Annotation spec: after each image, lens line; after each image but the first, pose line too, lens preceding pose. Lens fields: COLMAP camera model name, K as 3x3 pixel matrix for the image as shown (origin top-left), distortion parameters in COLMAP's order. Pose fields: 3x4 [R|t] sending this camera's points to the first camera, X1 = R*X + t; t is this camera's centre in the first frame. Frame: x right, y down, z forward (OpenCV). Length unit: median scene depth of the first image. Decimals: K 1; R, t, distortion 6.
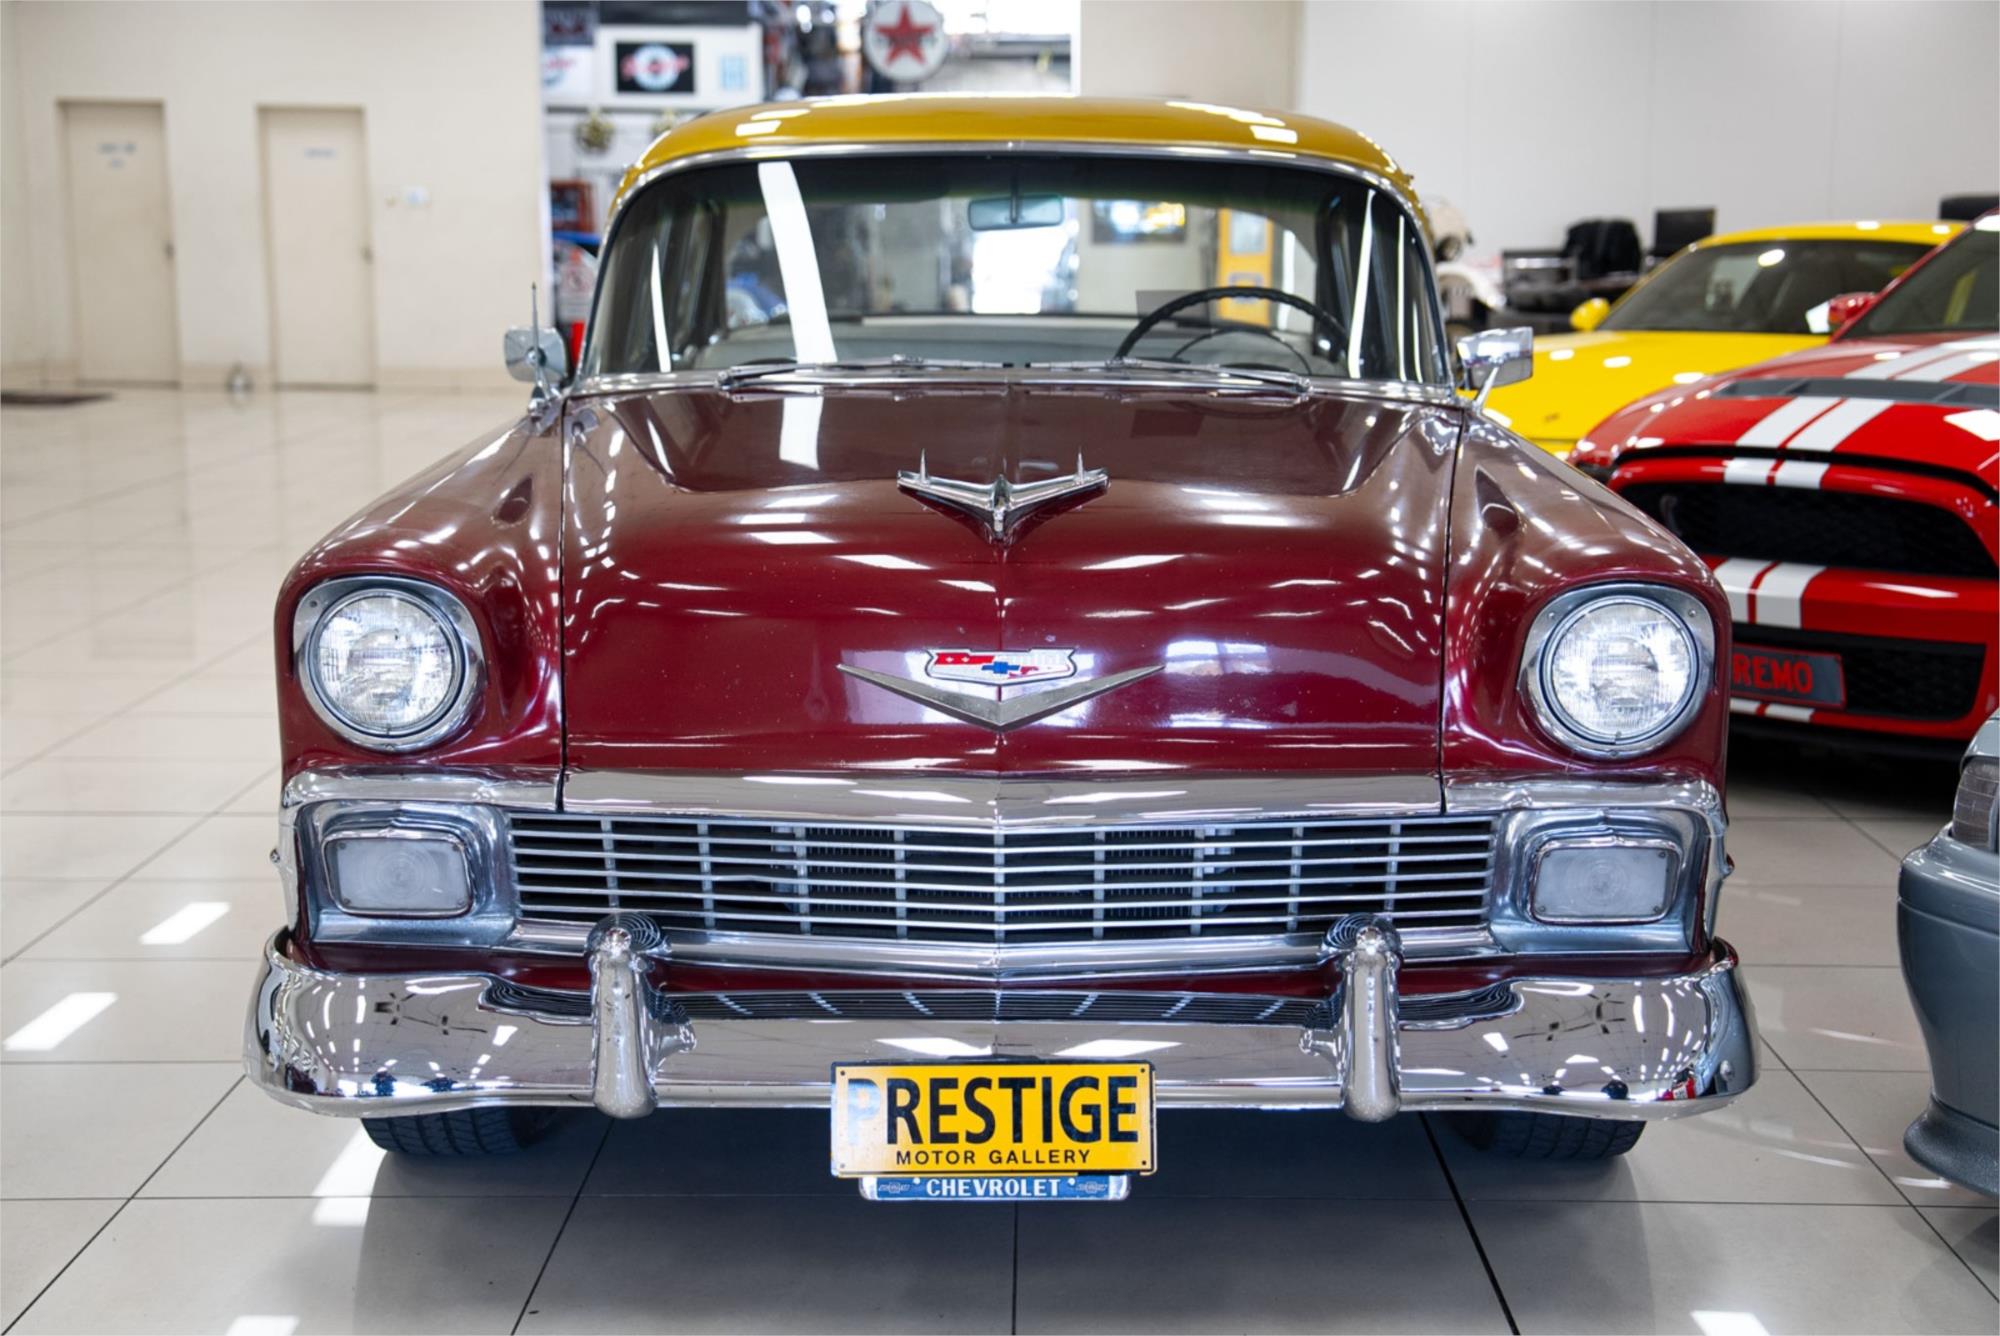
lens RADIAL K [[2699.7, 0, 1002.1], [0, 2699.7, 642.3], [0, 0, 1]] dist [0.006242, 0.005195]
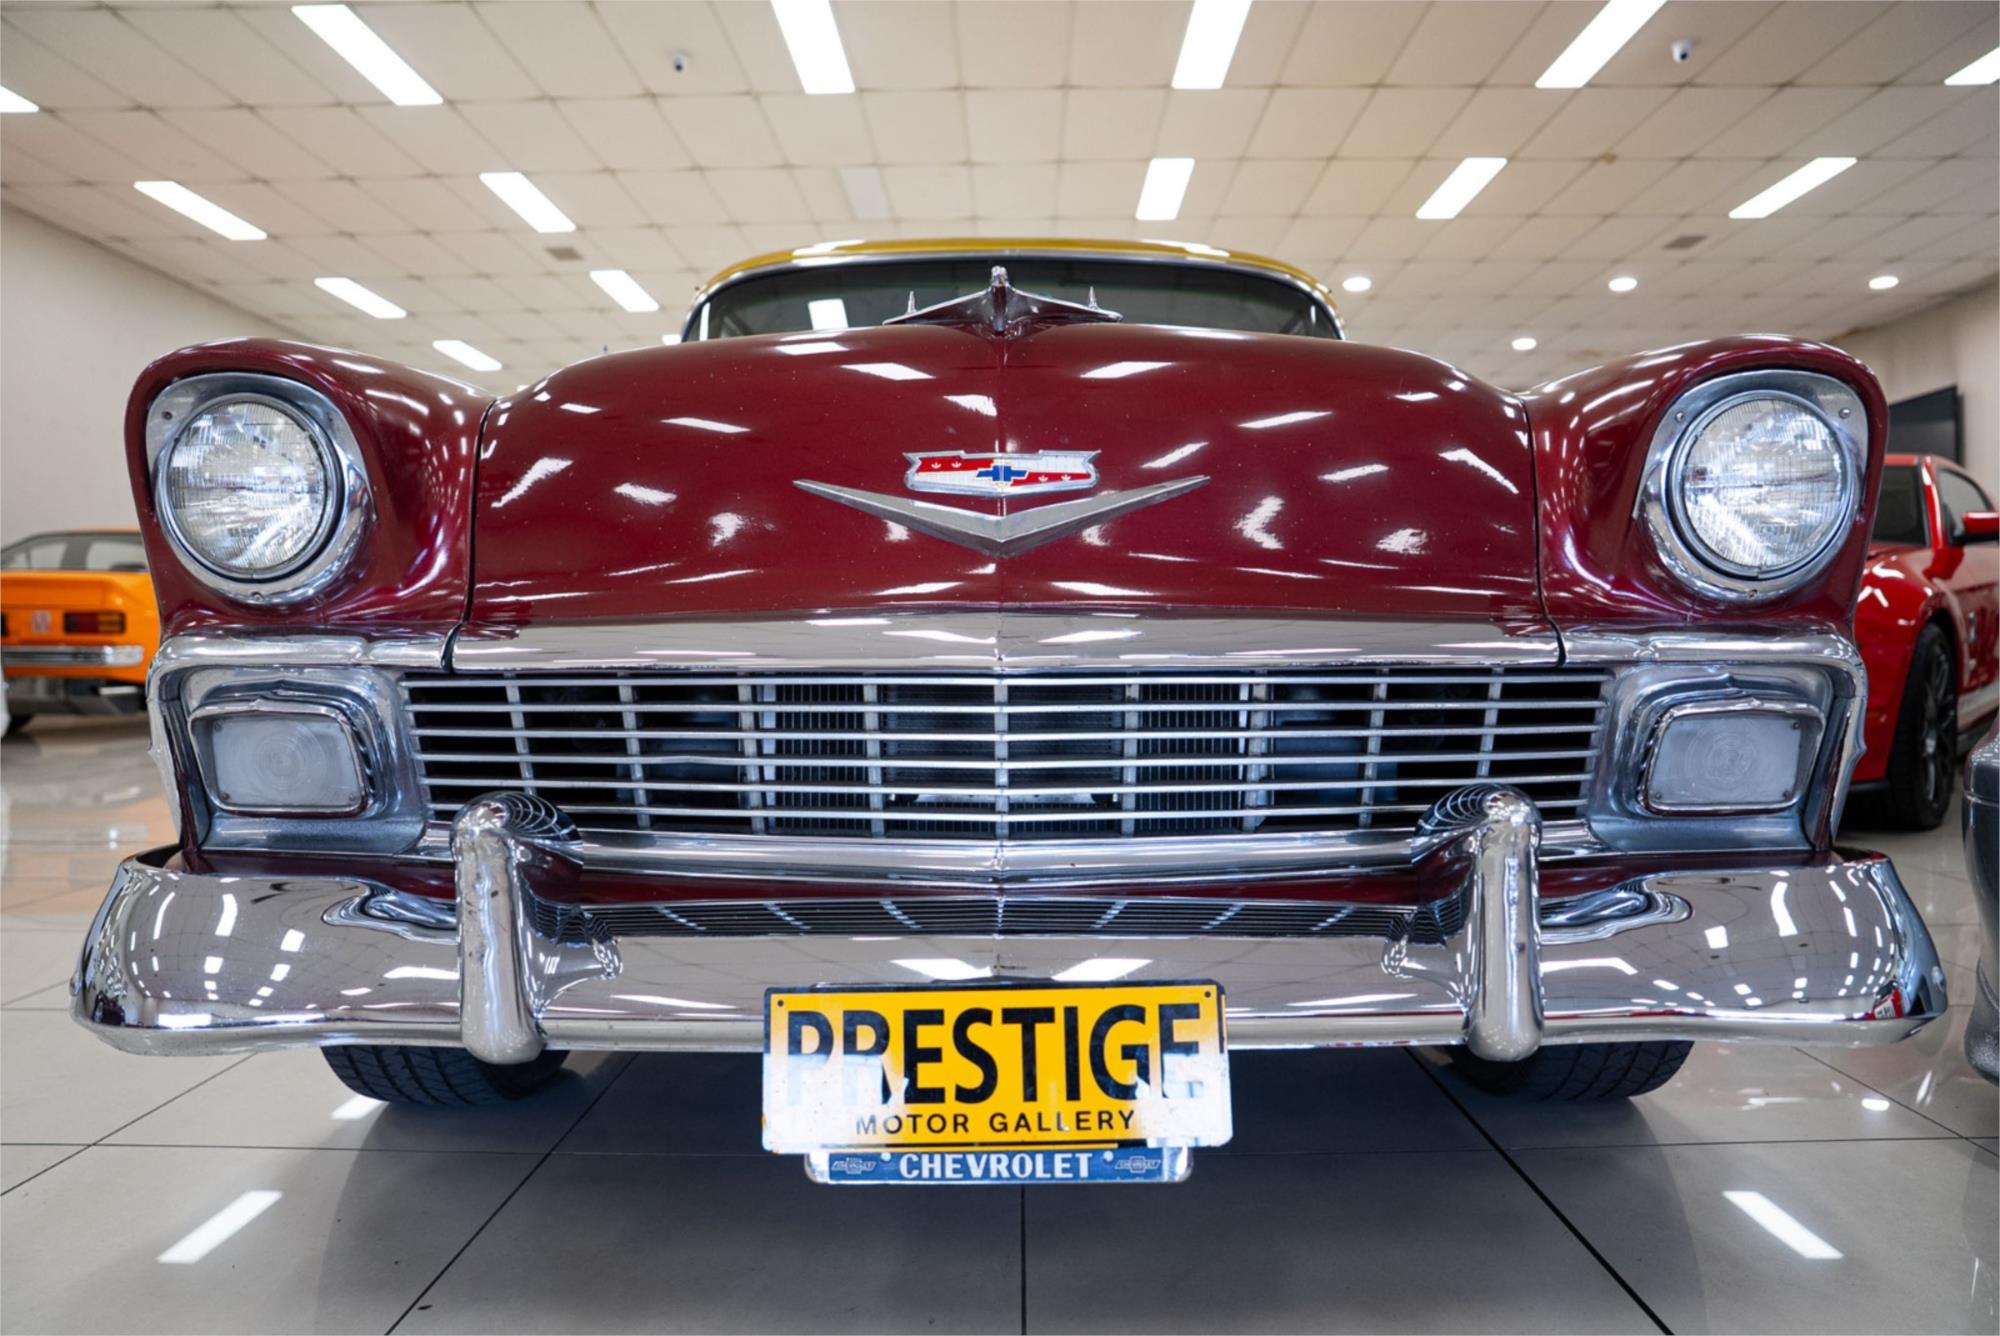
lens RADIAL K [[1383.4, 0, 1000.0], [0, 1383.4, 668.0], [0, 0, 1]] dist [-0.151053, 0.125414]
pose [[0.999942, -0.009375, -0.005283, 0.000902], [0.008759, 0.994264, -0.106591, 0.111283], [0.006252, 0.106539, 0.994289, 0.636297]]
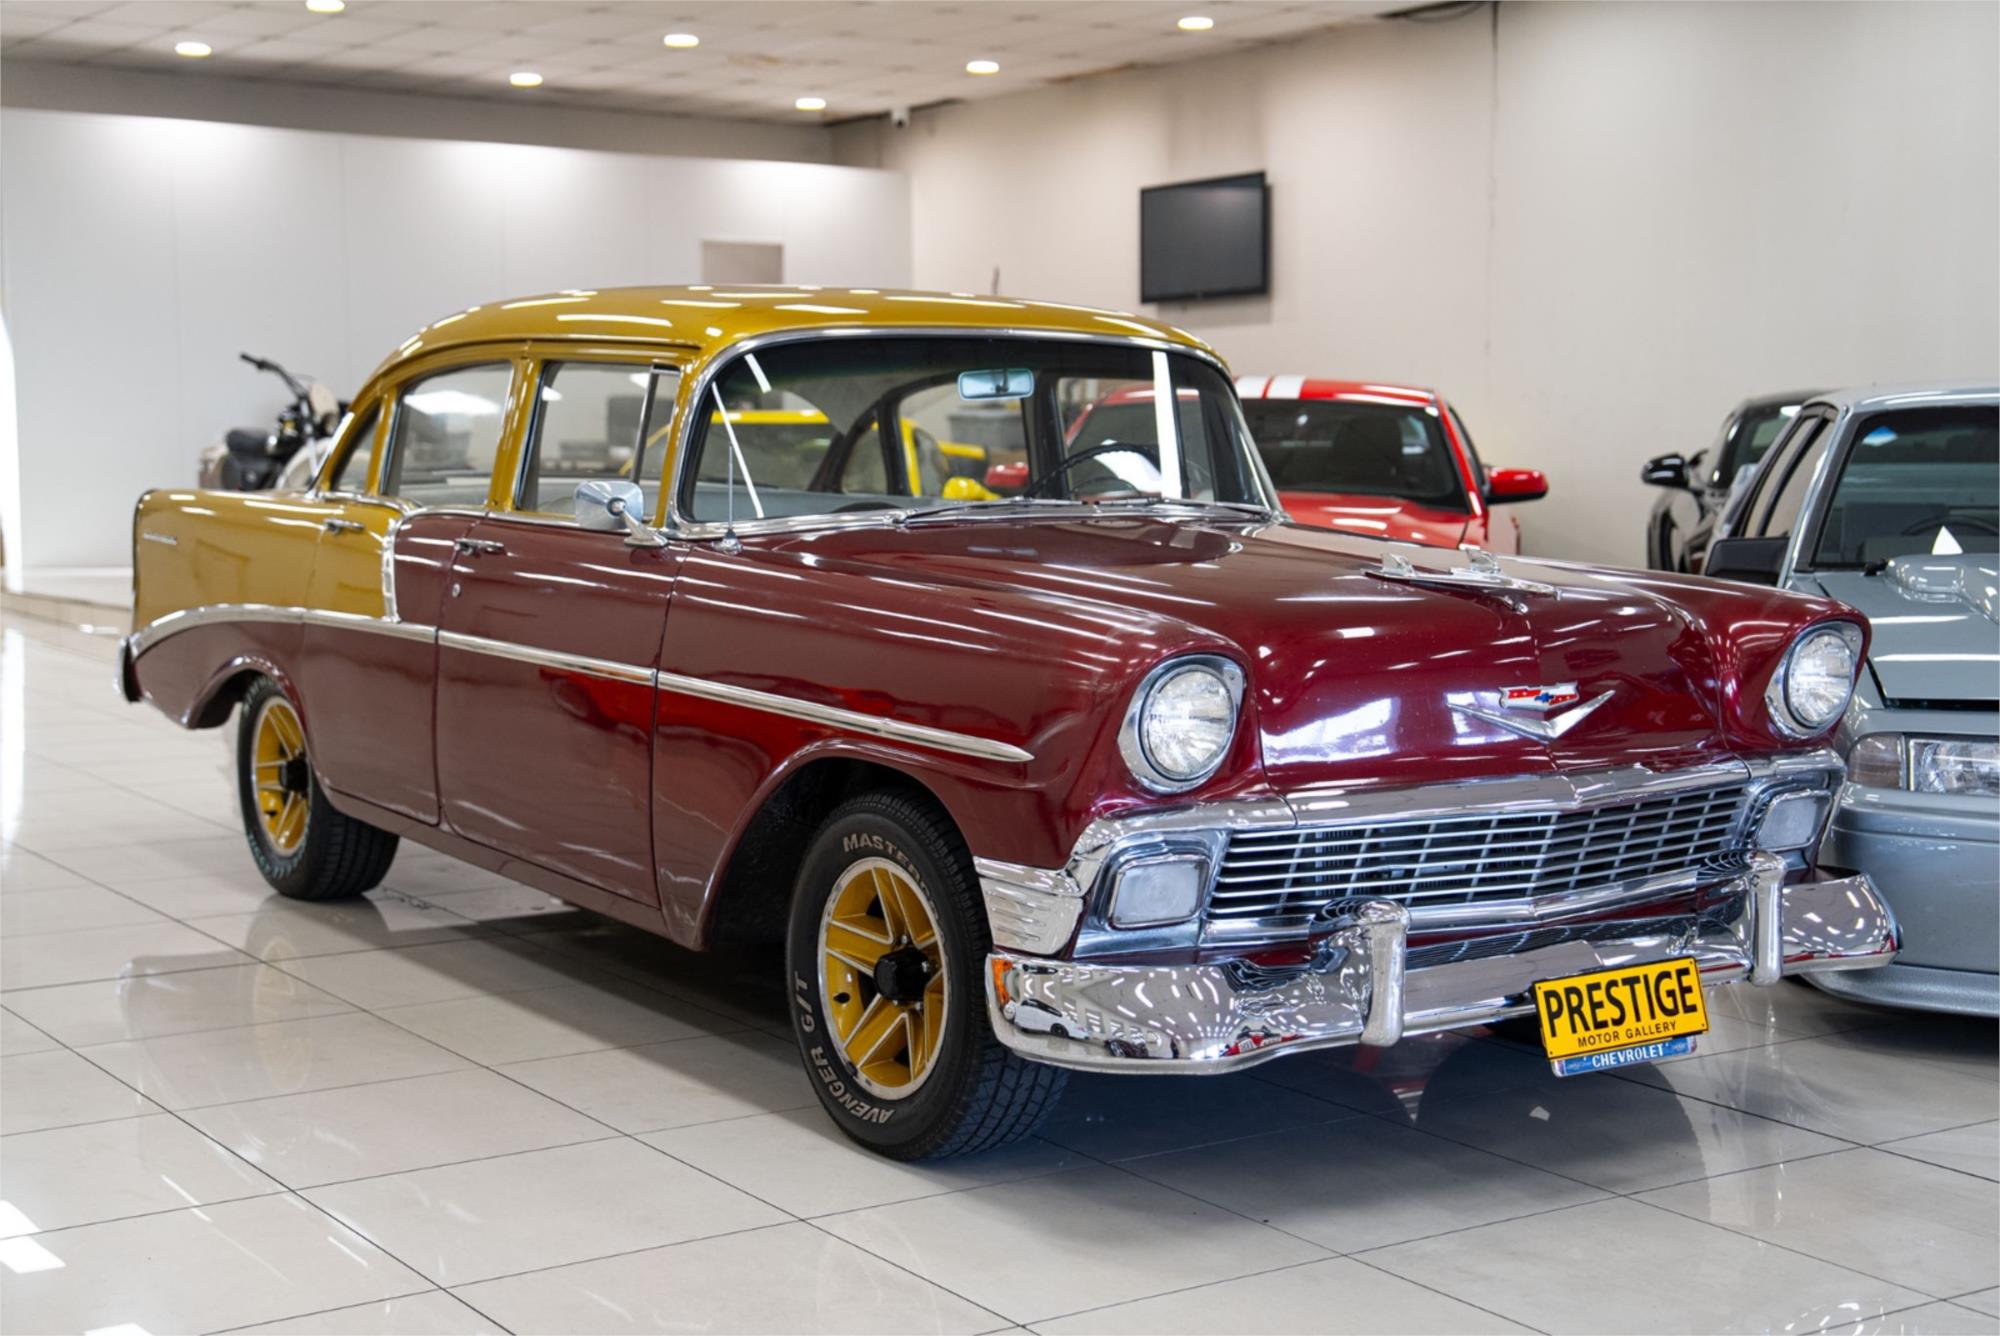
lens RADIAL K [[2725.9, 0, 1008.4], [0, 2725.9, 605.4], [0, 0, 1]] dist [0.132492, 0.009244]
pose [[0.819080, -0.034731, 0.572627, -1.100053], [0.068081, 0.996997, -0.036911, -0.005267], [-0.569625, 0.069218, 0.818985, -0.029197]]
